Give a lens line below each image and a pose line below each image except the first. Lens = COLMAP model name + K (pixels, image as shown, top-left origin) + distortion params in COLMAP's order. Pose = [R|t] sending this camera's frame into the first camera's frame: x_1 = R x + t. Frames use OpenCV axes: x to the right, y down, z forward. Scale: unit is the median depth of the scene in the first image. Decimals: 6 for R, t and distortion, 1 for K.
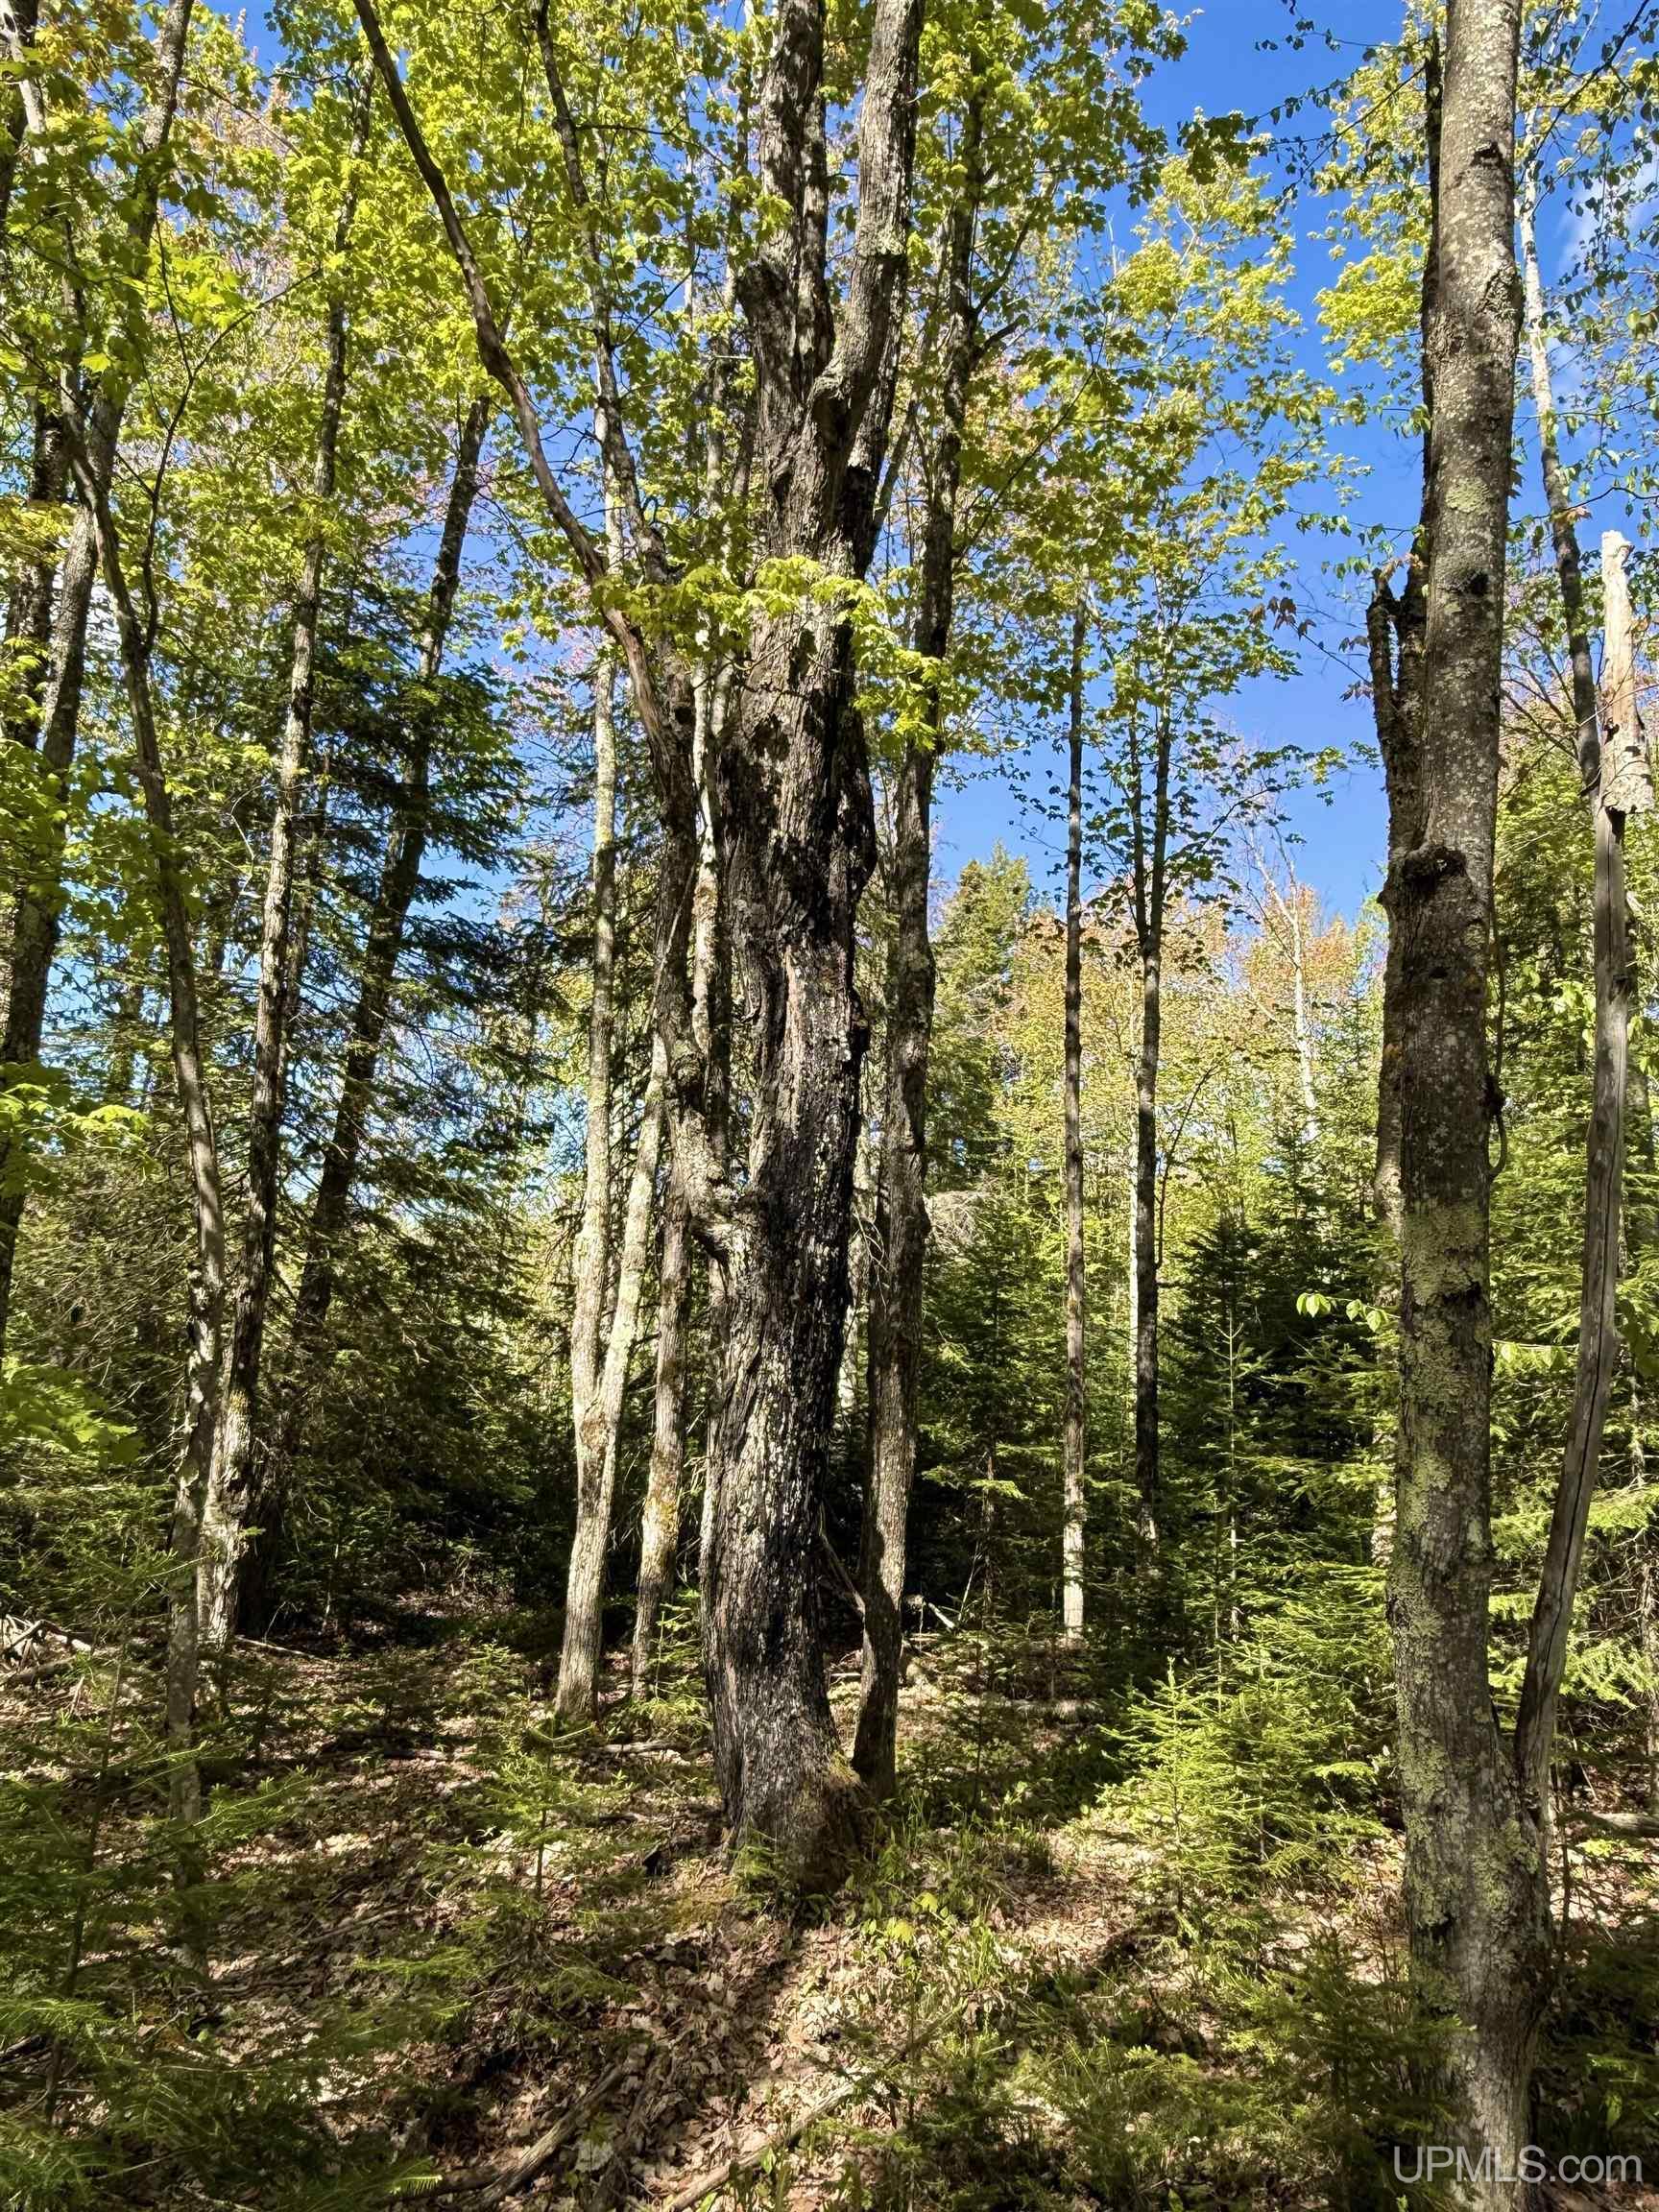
lens RADIAL K [[1533.6, 0, 830.7], [0, 1533.6, 1102.2], [0, 0, 1]] dist [0.011361, 0.001292]
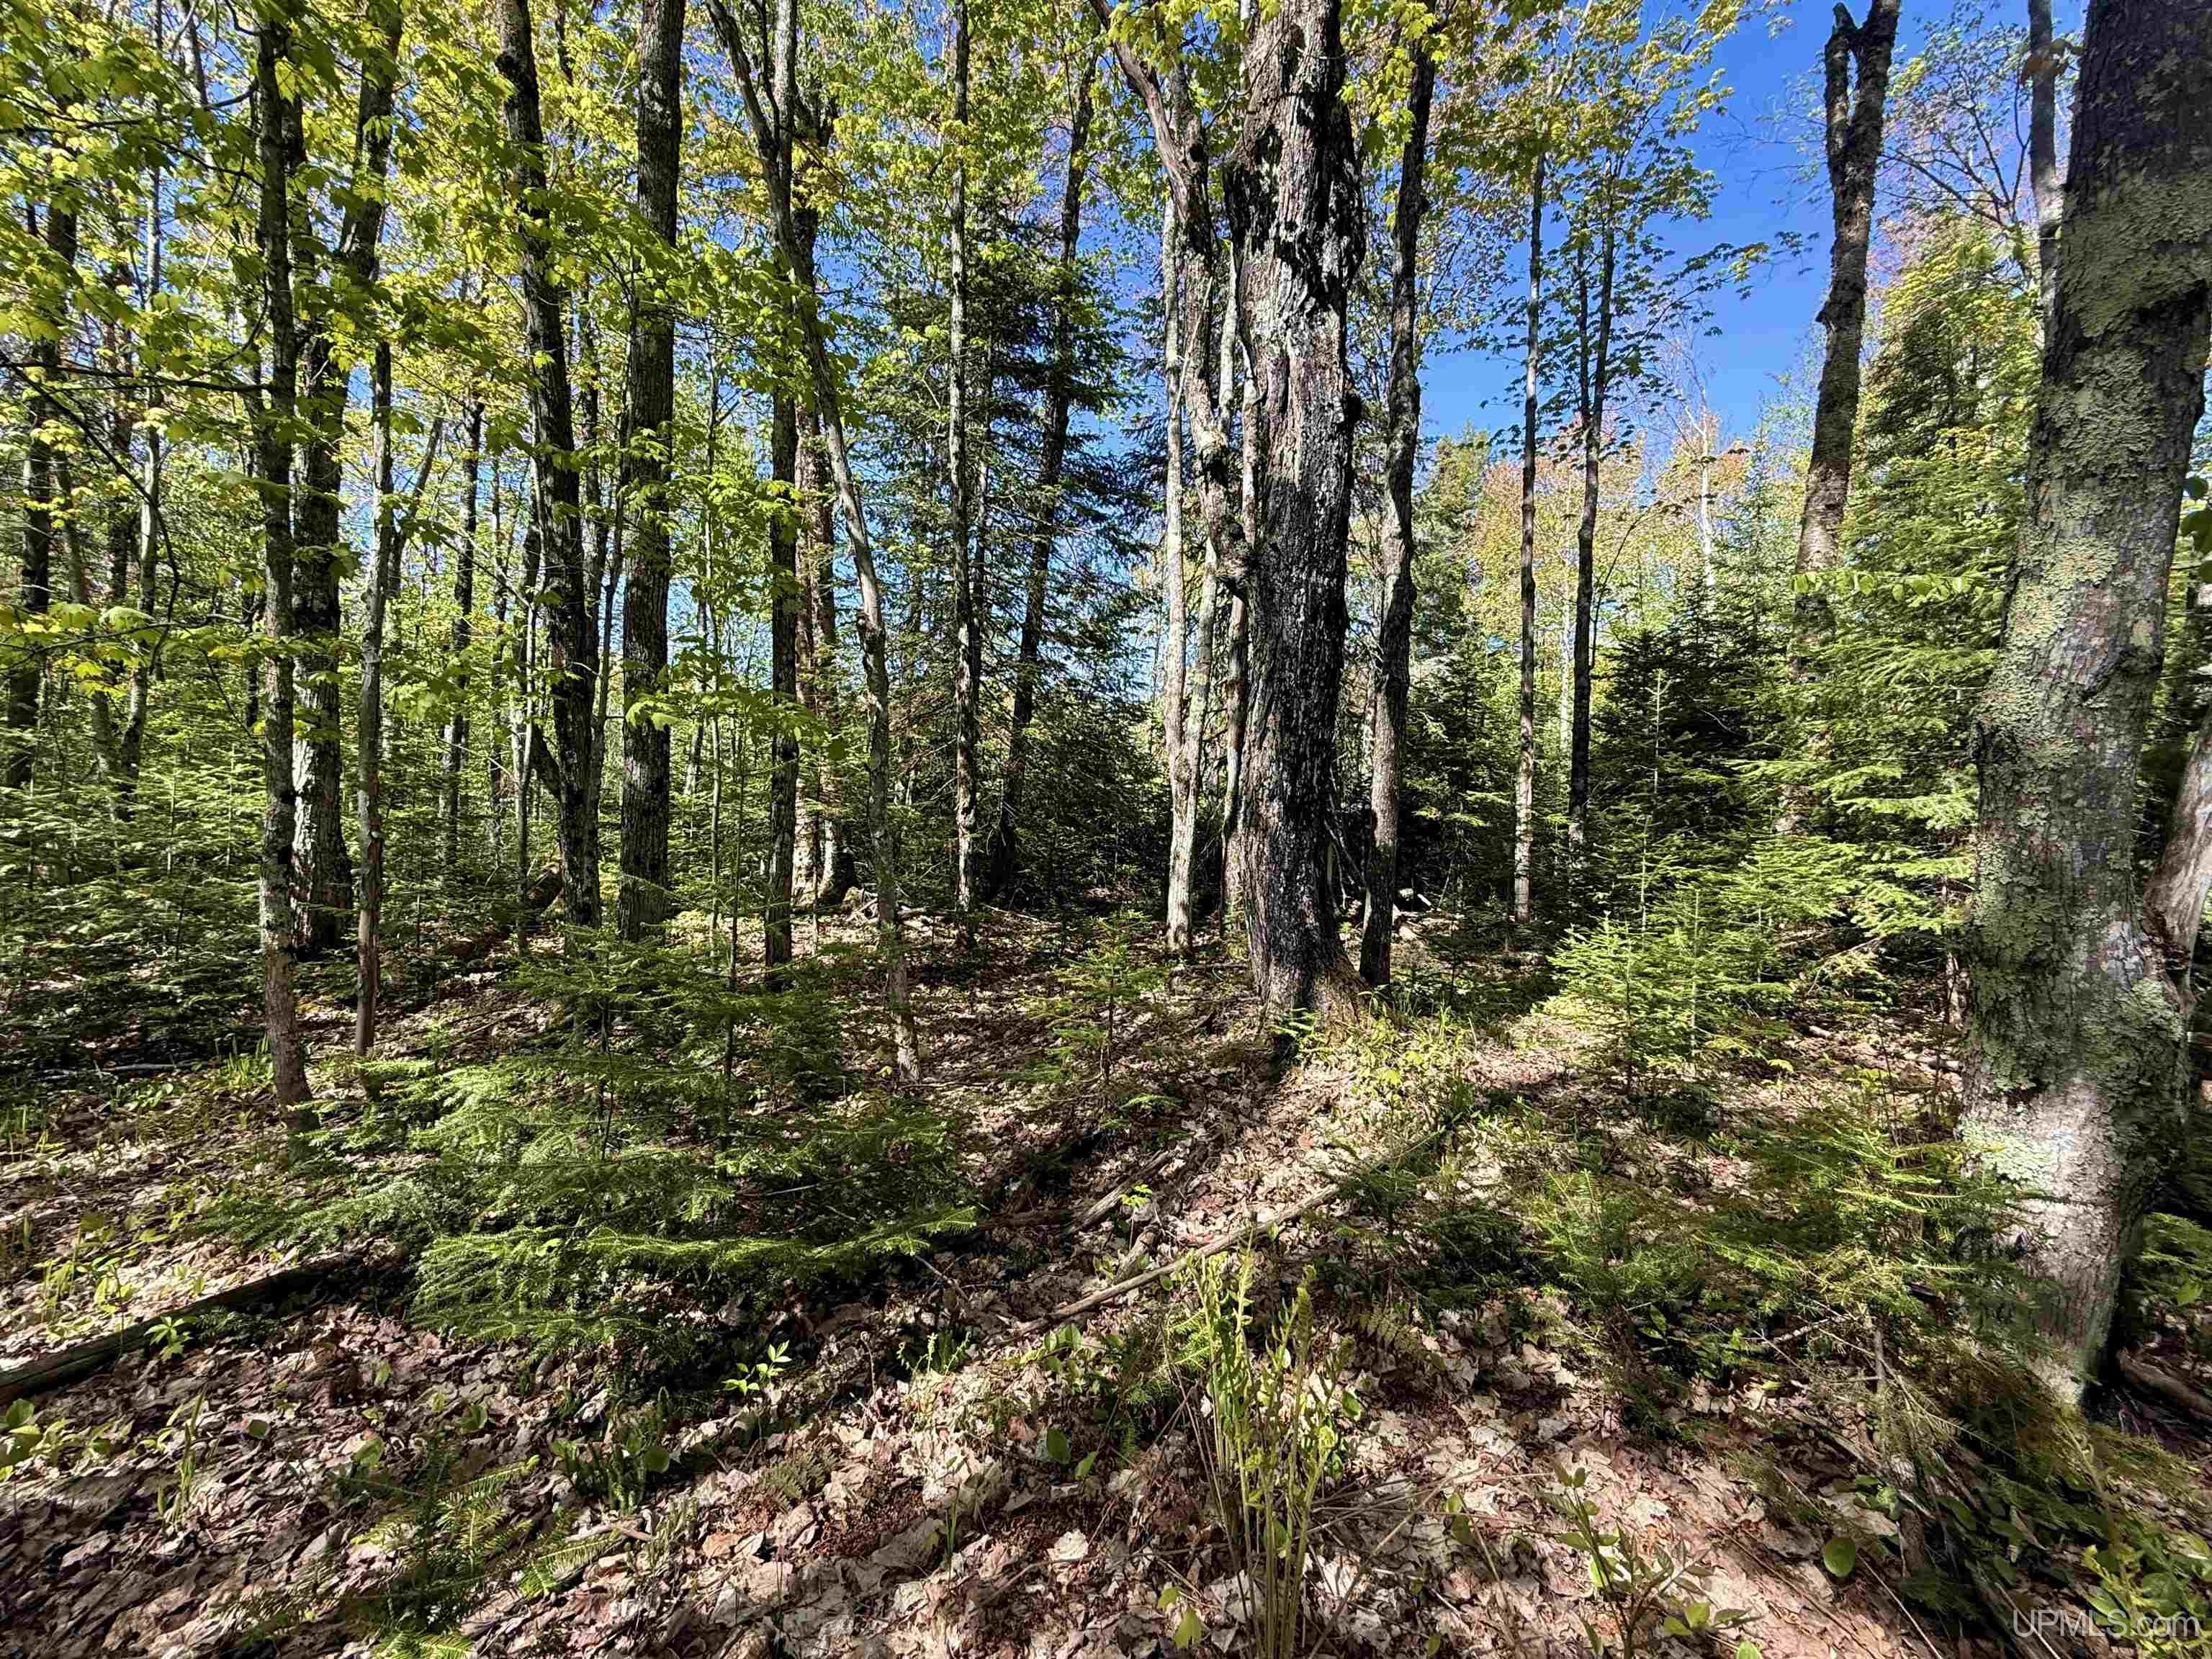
lens RADIAL K [[878.5, 0, 1100.1], [0, 878.5, 833.5], [0, 0, 1]] dist [-0.001424, 0.000524]
pose [[0.959046, -0.016667, -0.282760, 0.014912], [0.077735, 0.975425, 0.206162, 0.103476], [0.272375, -0.219699, 0.936773, 0.176479]]
